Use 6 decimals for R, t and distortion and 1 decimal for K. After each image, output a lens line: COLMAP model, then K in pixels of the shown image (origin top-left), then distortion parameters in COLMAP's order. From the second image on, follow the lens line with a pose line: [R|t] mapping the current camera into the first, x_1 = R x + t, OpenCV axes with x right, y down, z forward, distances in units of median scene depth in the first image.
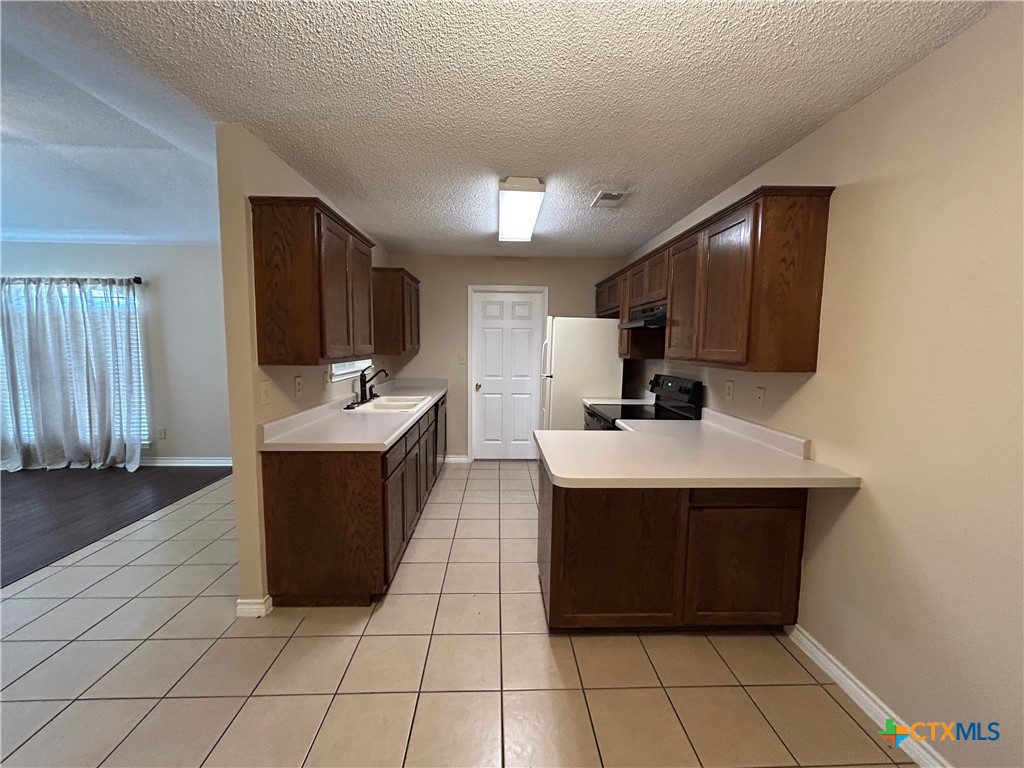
lens RADIAL K [[416.0, 0, 512.7], [0, 416.0, 383.3], [0, 0, 1]] dist [-0.000906, 0.000018]
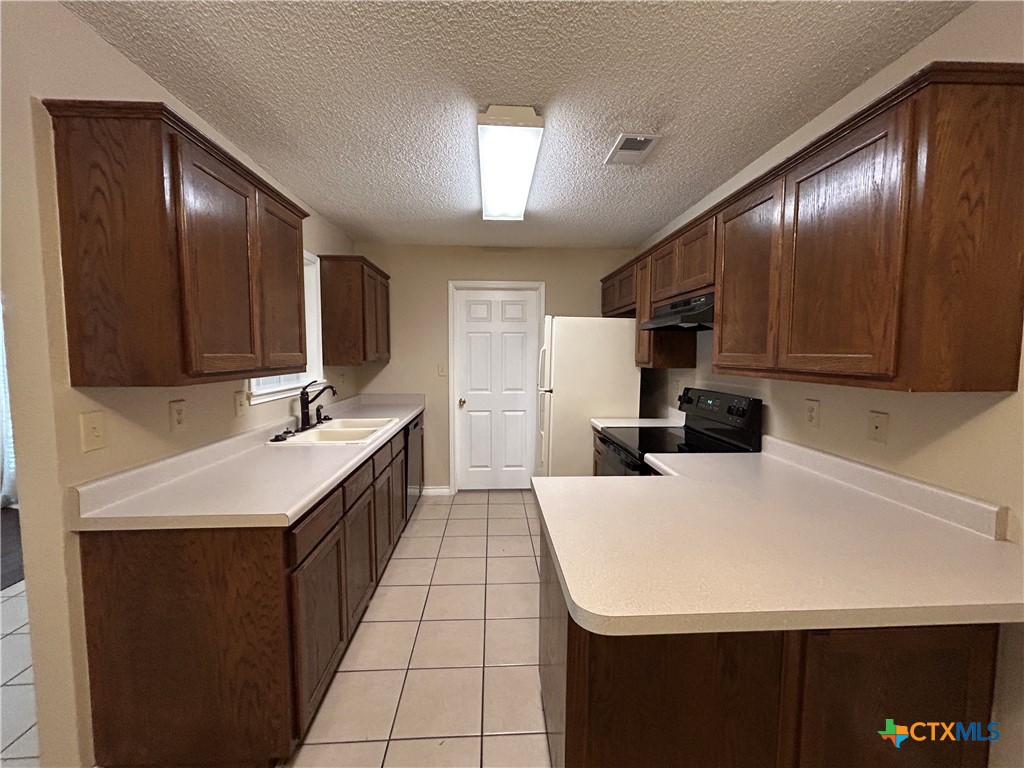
lens RADIAL K [[416.0, 0, 512.1], [0, 416.0, 382.9], [0, 0, 1]] dist [-0.000906, 0.000018]
pose [[0.999851, -0.009863, 0.014197, 0.009763], [0.010167, 0.999717, -0.021489, -0.021460], [-0.013981, 0.021630, 0.999668, 0.279104]]
